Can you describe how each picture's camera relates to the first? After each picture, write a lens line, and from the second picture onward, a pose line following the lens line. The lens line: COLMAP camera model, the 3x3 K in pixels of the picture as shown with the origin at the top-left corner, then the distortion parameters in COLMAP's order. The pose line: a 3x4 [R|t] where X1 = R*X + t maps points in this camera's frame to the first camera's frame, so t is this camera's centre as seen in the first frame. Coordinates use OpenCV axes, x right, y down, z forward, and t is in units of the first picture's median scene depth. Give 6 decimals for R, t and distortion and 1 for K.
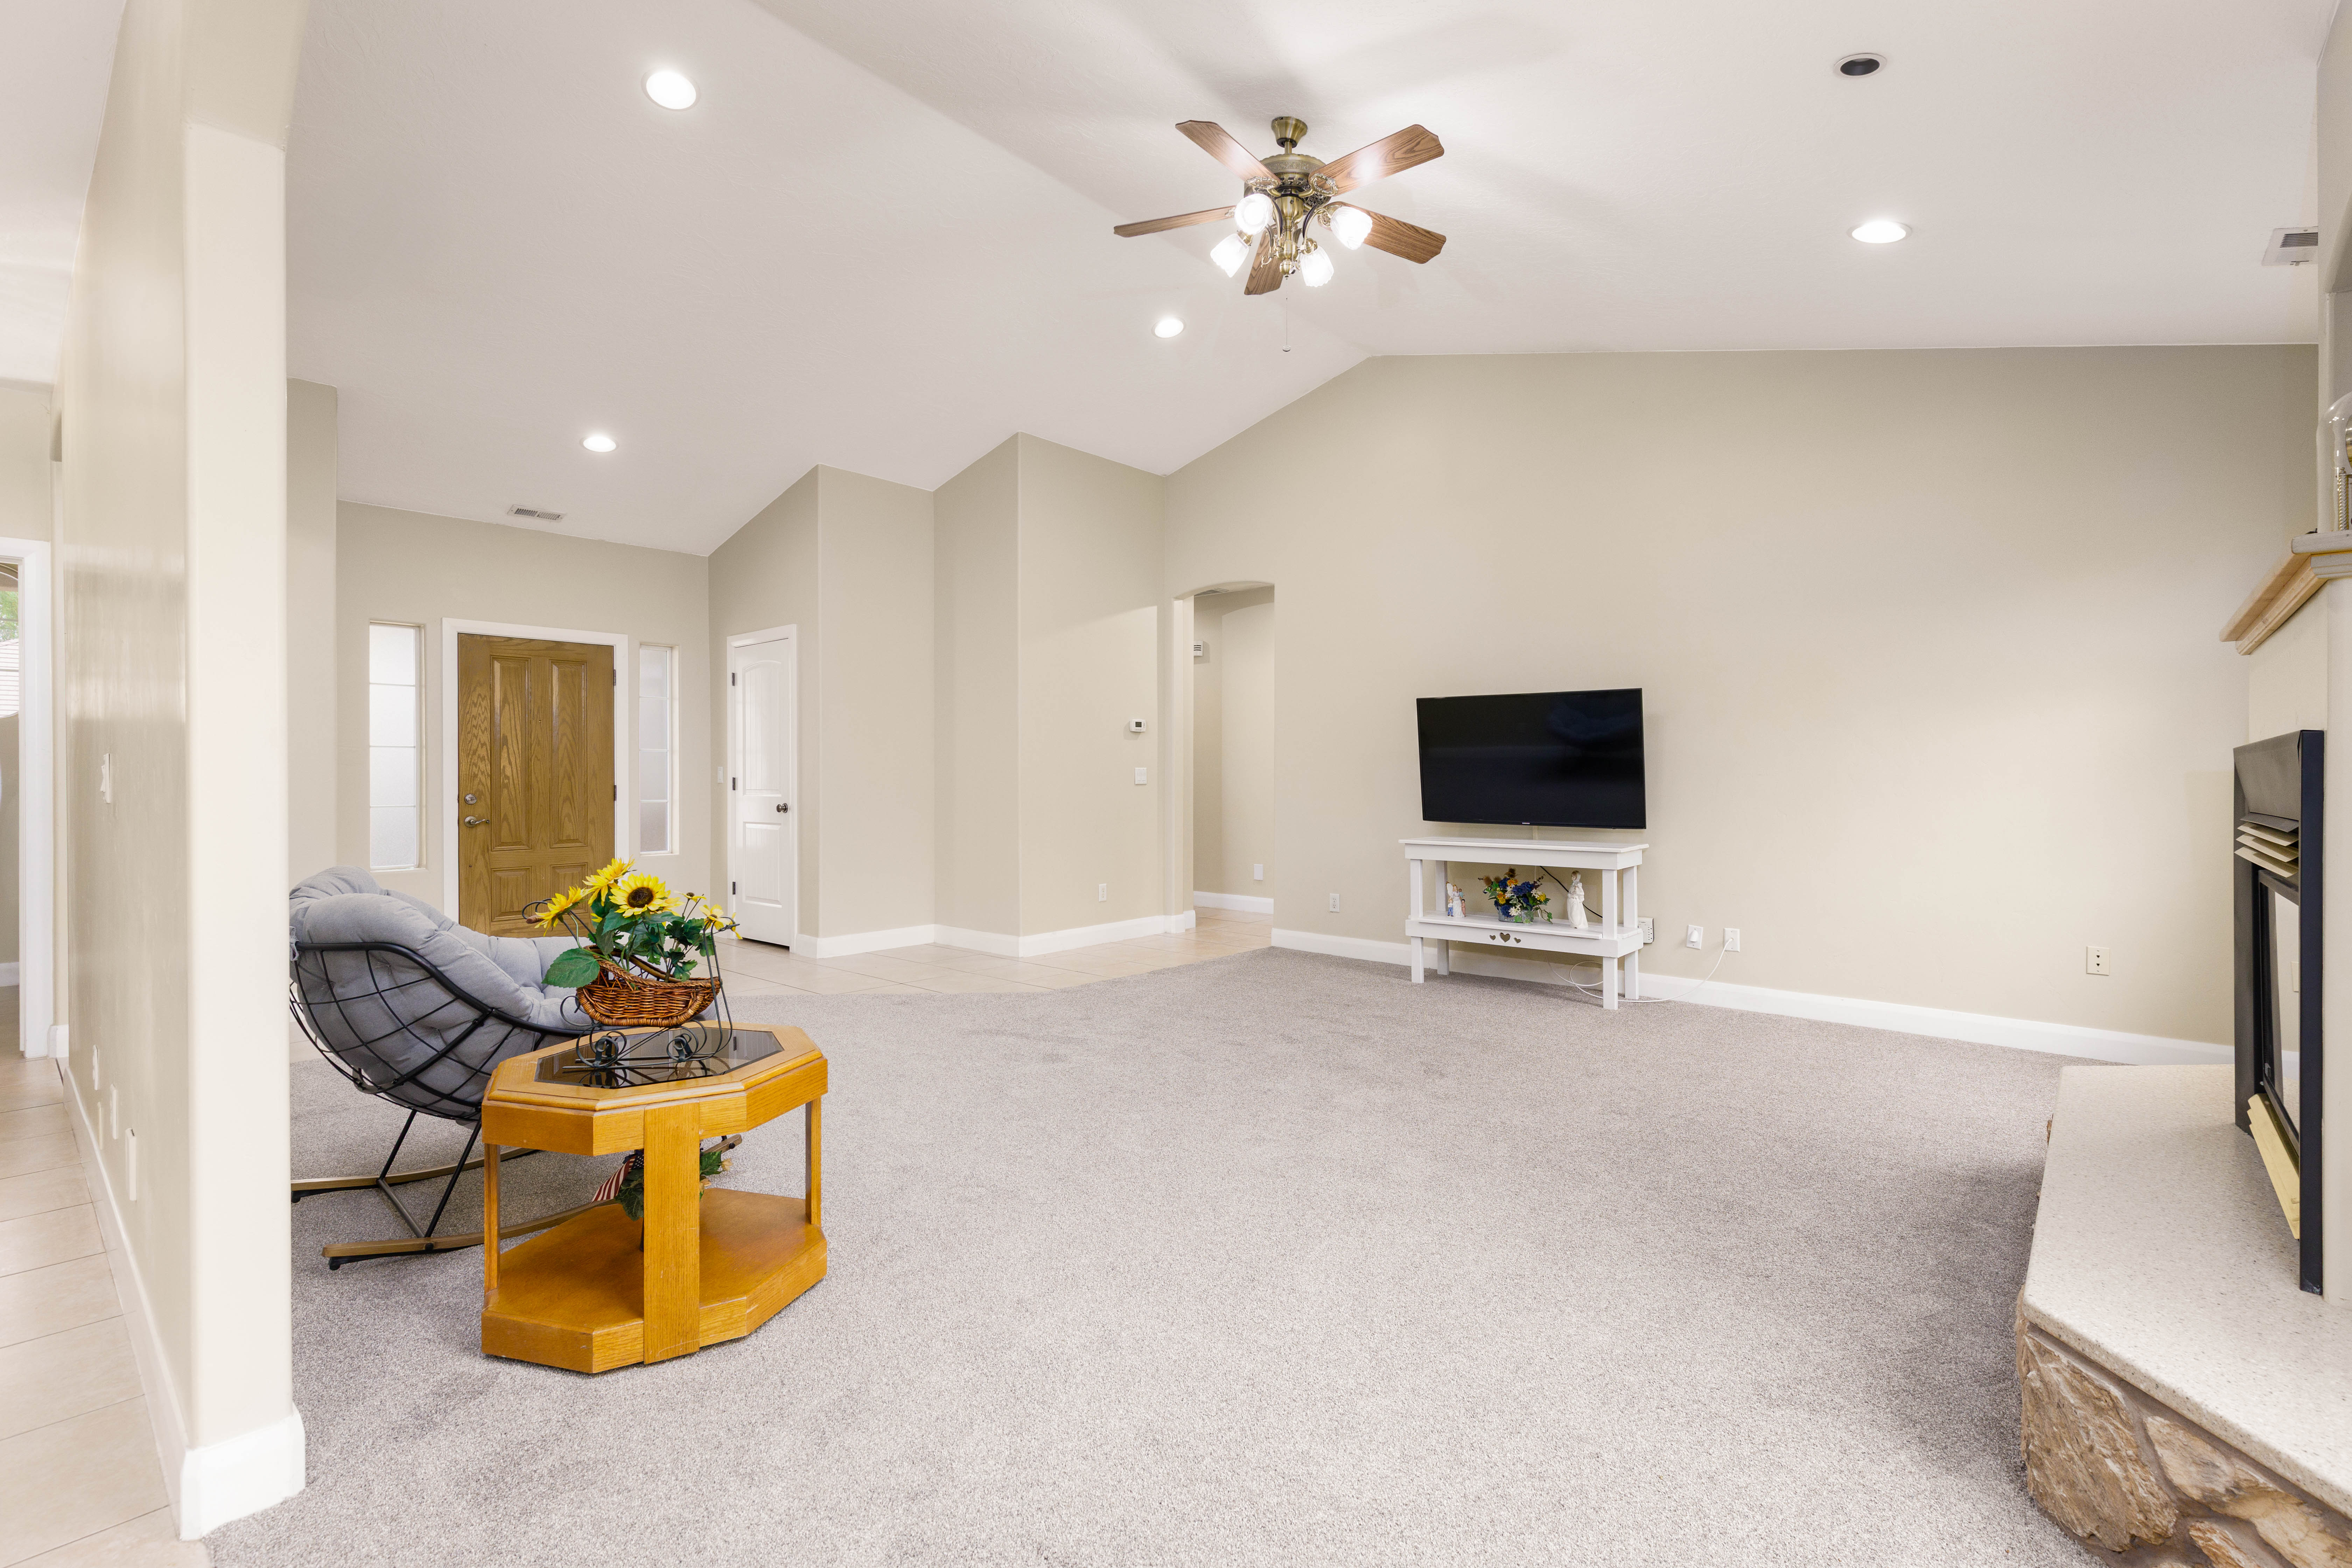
lens RADIAL K [[1076.5, 0, 1178.4], [0, 1076.5, 775.6], [0, 0, 1]] dist [0.007273, -0.003003]
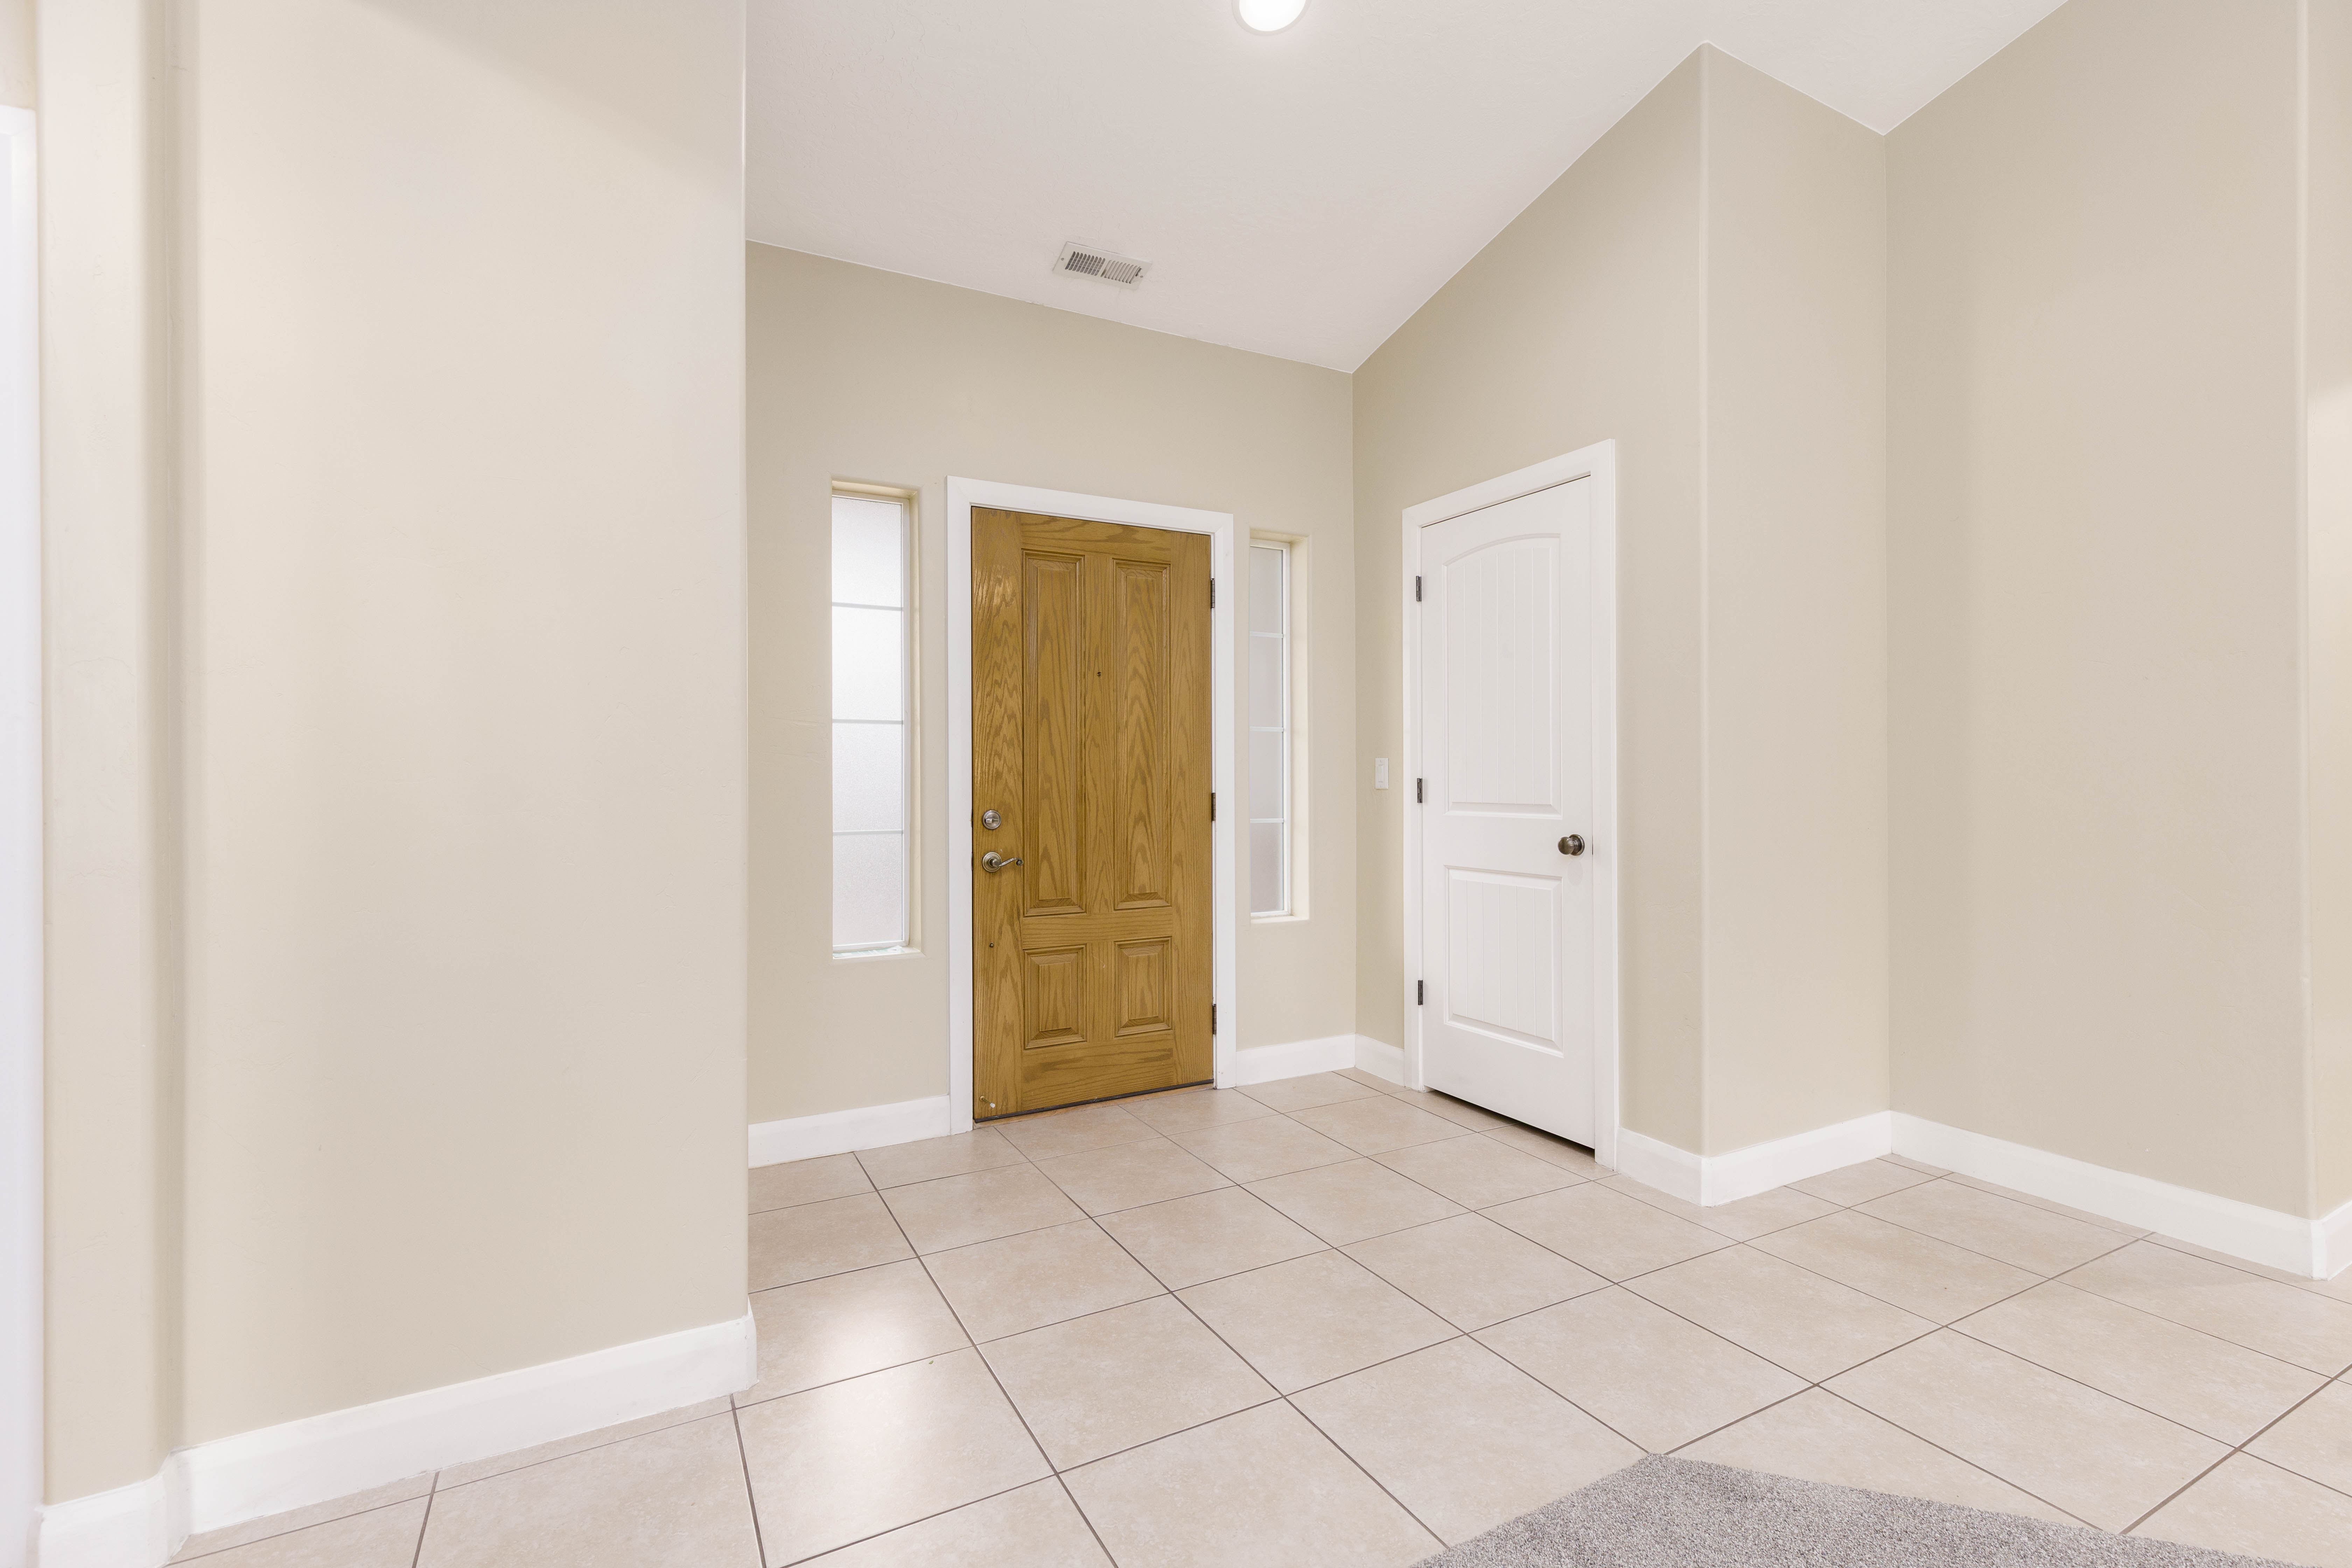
lens RADIAL K [[1076.5, 0, 1177.8], [0, 1076.5, 780.6], [0, 0, 1]] dist [0.007273, -0.003003]
pose [[0.940591, 0.003563, -0.339523, -0.378583], [-0.000807, 0.999966, 0.008258, -0.001684], [0.339541, -0.007493, 0.940561, 0.517822]]
